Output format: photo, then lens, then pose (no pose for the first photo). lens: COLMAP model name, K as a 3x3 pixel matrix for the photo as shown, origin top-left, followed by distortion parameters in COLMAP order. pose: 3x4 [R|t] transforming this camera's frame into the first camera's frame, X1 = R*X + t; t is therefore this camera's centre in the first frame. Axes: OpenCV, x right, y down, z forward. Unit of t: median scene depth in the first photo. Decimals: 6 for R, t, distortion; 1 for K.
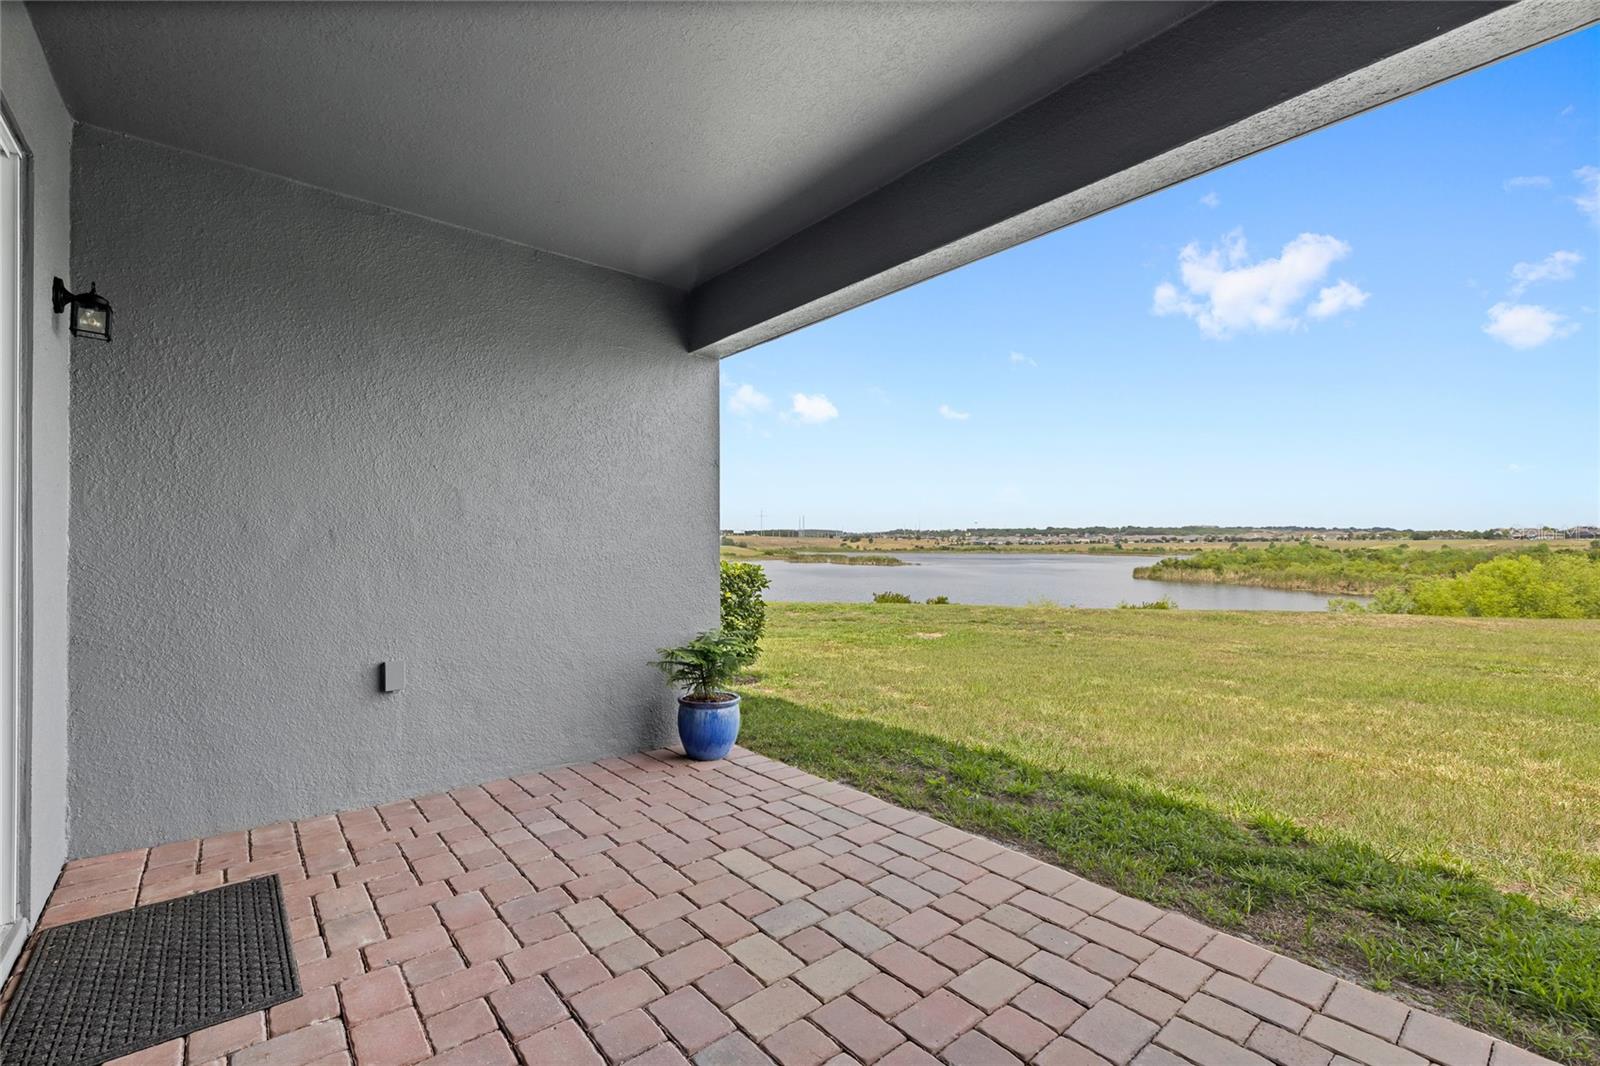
lens RADIAL K [[681.5, 0, 789.3], [0, 681.5, 550.4], [0, 0, 1]] dist [-0.000245, 0.000470]
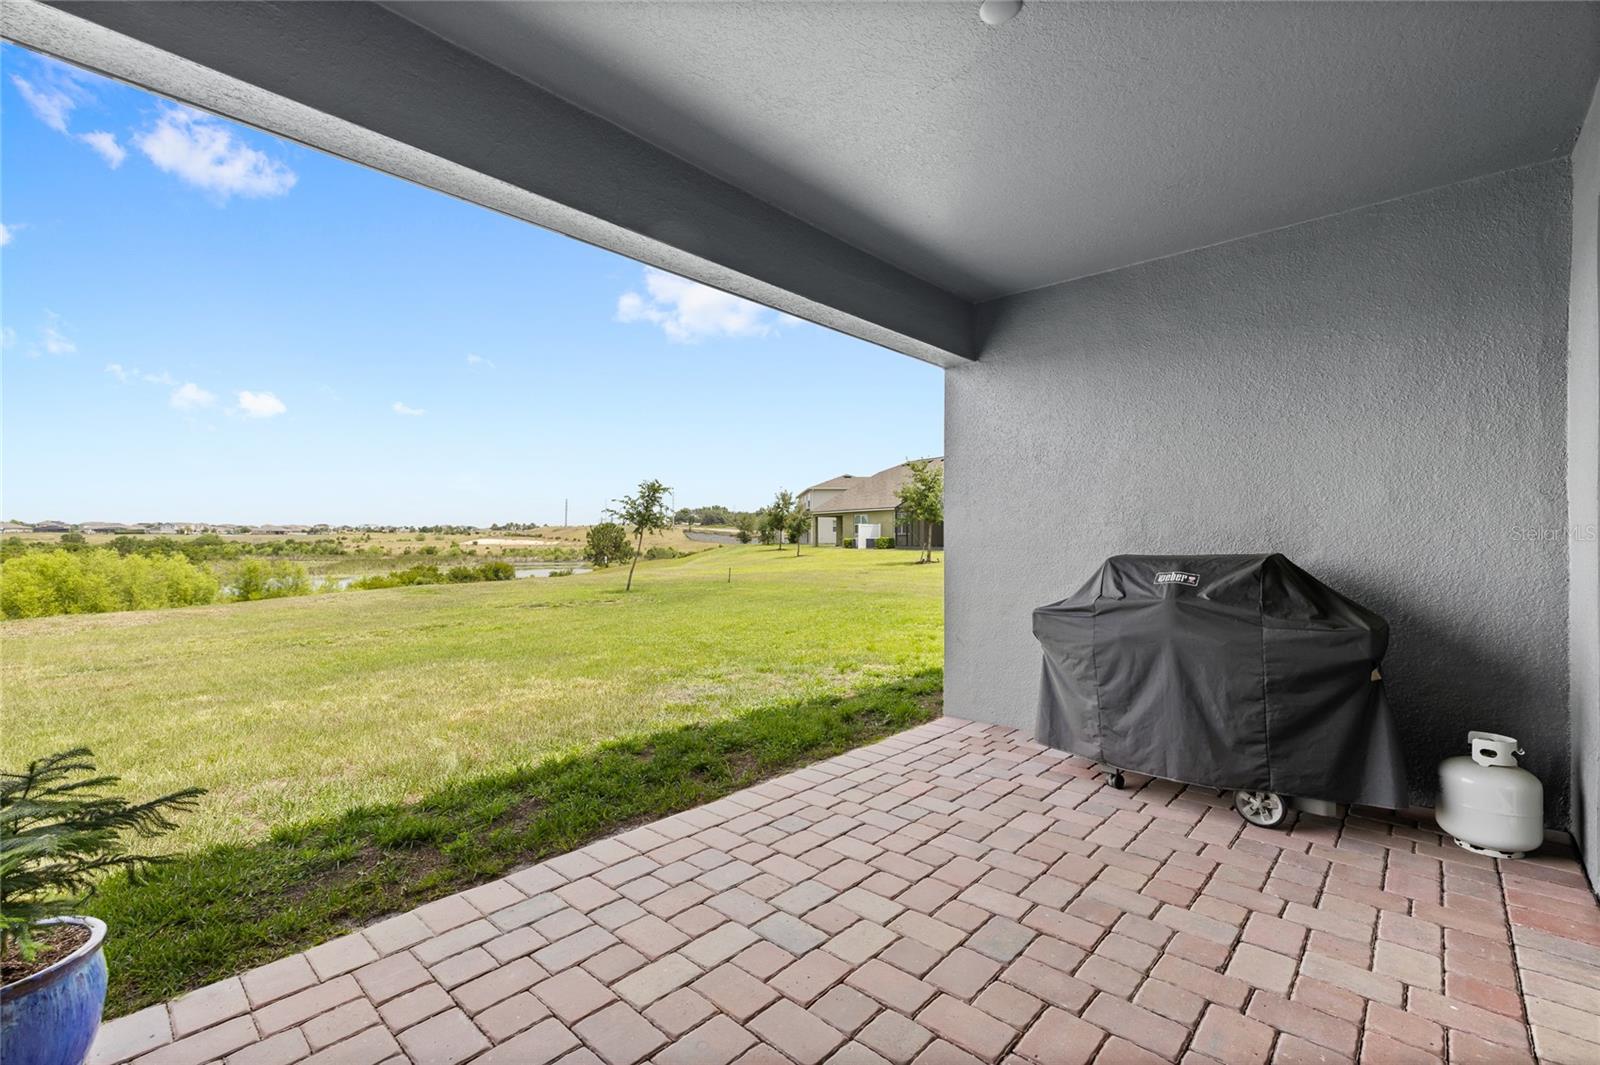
lens RADIAL K [[681.5, 0, 785.5], [0, 681.5, 554.2], [0, 0, 1]] dist [-0.000245, 0.000470]
pose [[-0.118523, -0.019482, 0.992760, -0.803454], [0.004462, 0.999787, 0.020153, -0.013010], [-0.992941, 0.006818, -0.118411, 0.948515]]
